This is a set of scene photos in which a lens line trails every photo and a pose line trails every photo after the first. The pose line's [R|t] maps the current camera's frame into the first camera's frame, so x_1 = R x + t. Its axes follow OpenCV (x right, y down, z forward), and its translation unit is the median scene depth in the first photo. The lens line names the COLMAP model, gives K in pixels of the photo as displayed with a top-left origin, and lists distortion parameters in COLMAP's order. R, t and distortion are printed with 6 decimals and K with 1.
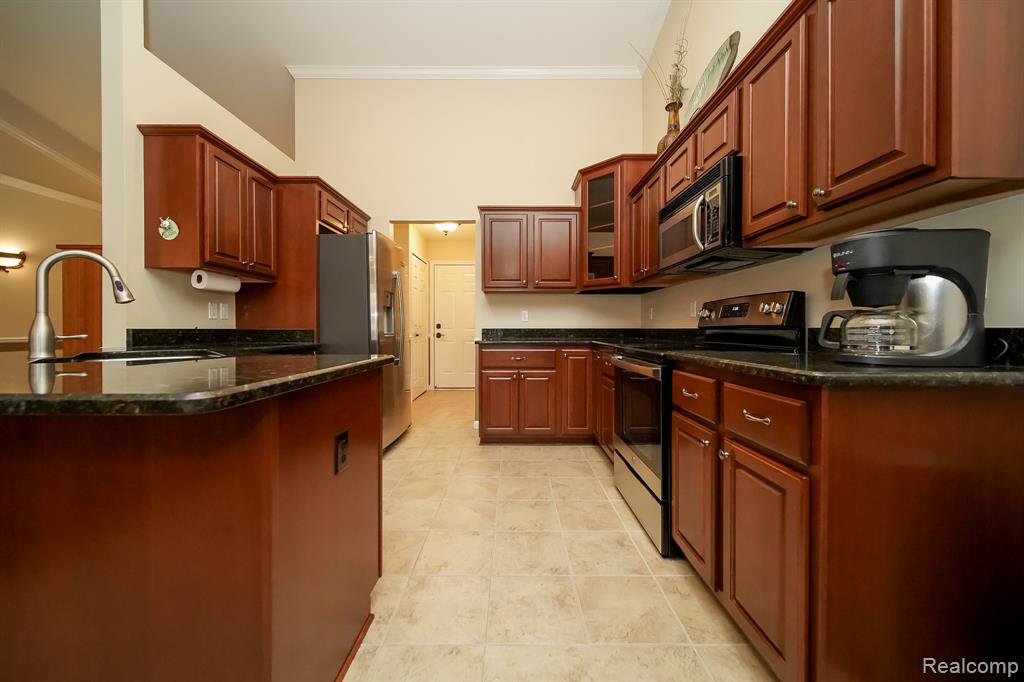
lens RADIAL K [[366.9, 0, 512.1], [0, 366.9, 333.5], [0, 0, 1]] dist [-0.002201, -0.000218]
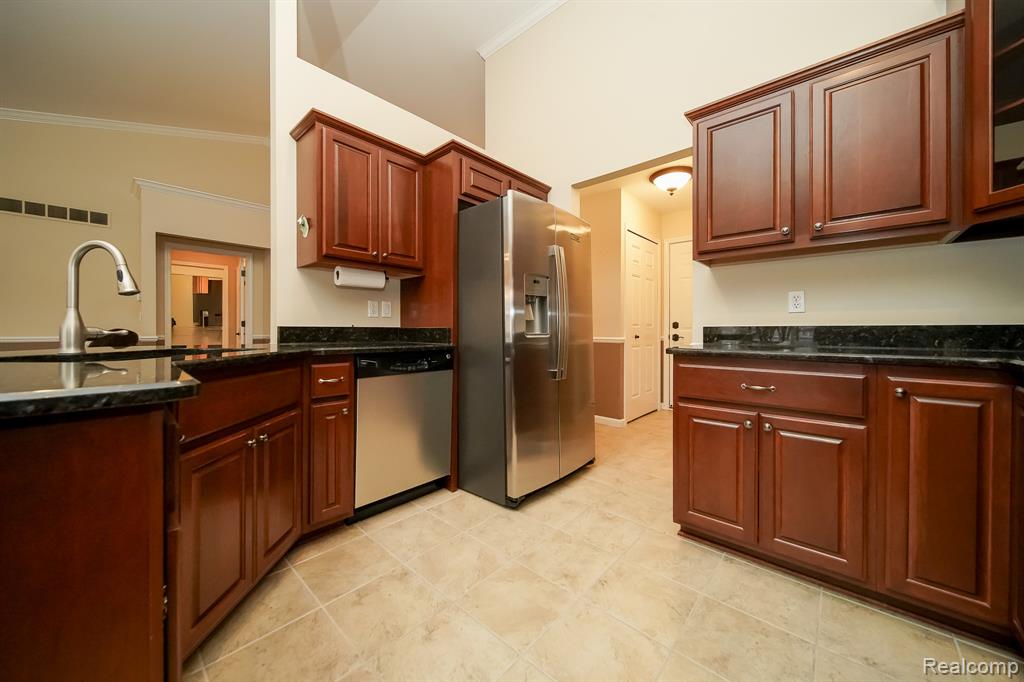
lens RADIAL K [[366.9, 0, 512.0], [0, 366.9, 331.8], [0, 0, 1]] dist [-0.002201, -0.000218]
pose [[0.739306, 0.004065, -0.673357, 0.102128], [-0.010078, 0.999937, -0.005028, 0.000932], [0.673294, 0.010504, 0.739300, 0.429447]]
